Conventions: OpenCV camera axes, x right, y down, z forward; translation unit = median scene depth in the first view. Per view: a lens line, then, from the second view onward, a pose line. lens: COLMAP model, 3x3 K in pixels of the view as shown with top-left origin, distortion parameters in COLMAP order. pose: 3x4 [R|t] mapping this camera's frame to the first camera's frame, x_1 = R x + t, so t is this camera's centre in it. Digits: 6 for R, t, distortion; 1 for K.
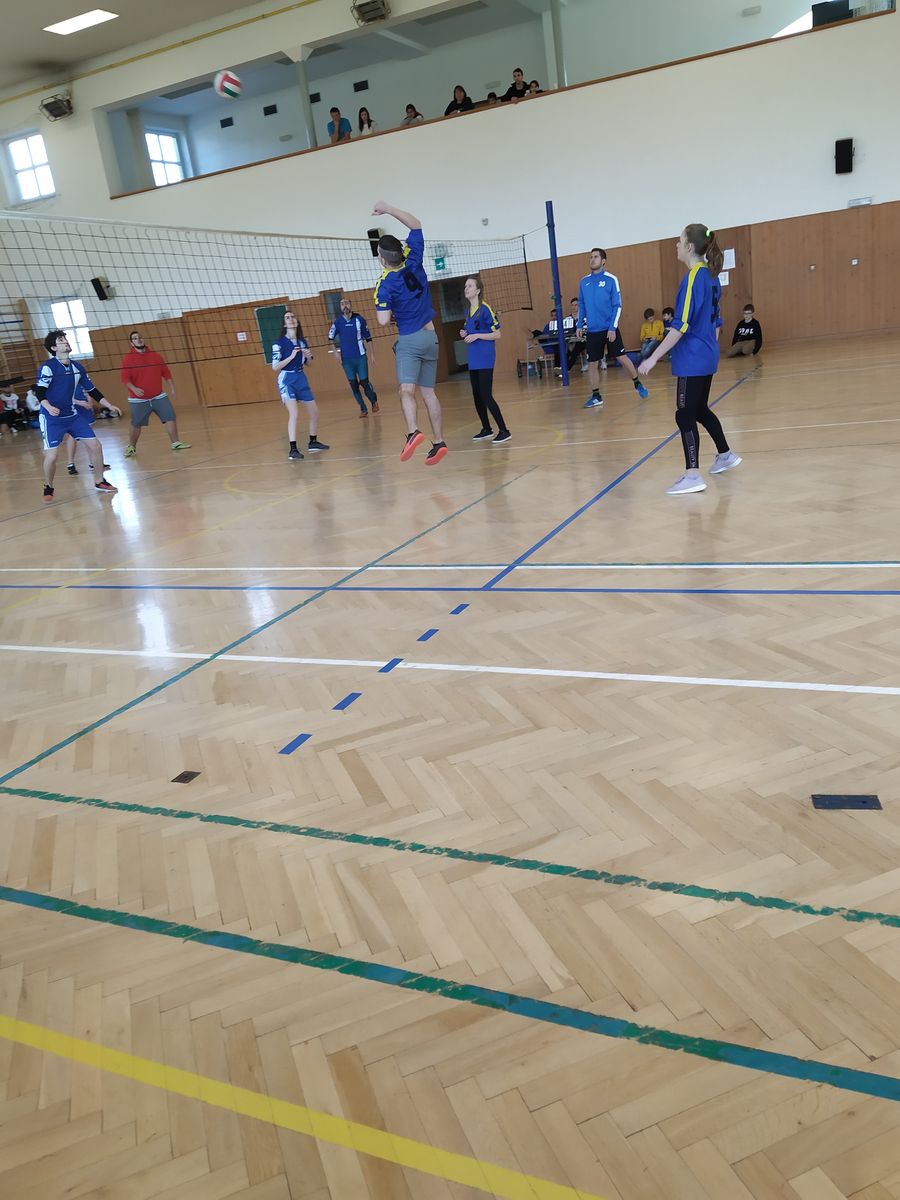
lens RADIAL K [[907.0, 0, 469.9], [0, 907.0, 599.7], [0, 0, 1]] dist [0.101356, -0.127289]
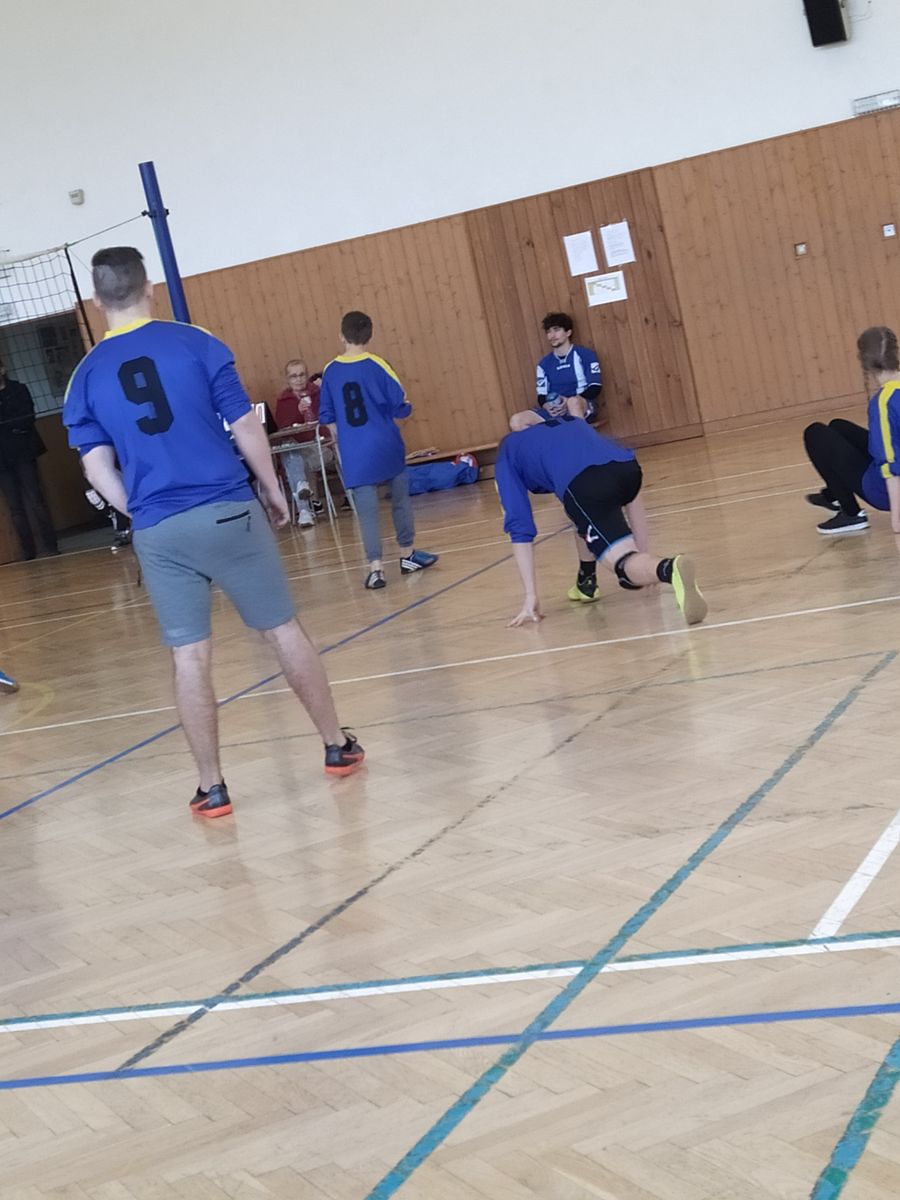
lens RADIAL K [[2360.2, 0, 475.7], [0, 2360.2, 645.6], [0, 0, 1]] dist [0.123426, 0.000000]
pose [[0.995311, -0.087280, 0.041690, 0.187593], [0.093123, 0.981203, -0.169023, 0.000118], [-0.026154, 0.172113, 0.984730, -0.087529]]
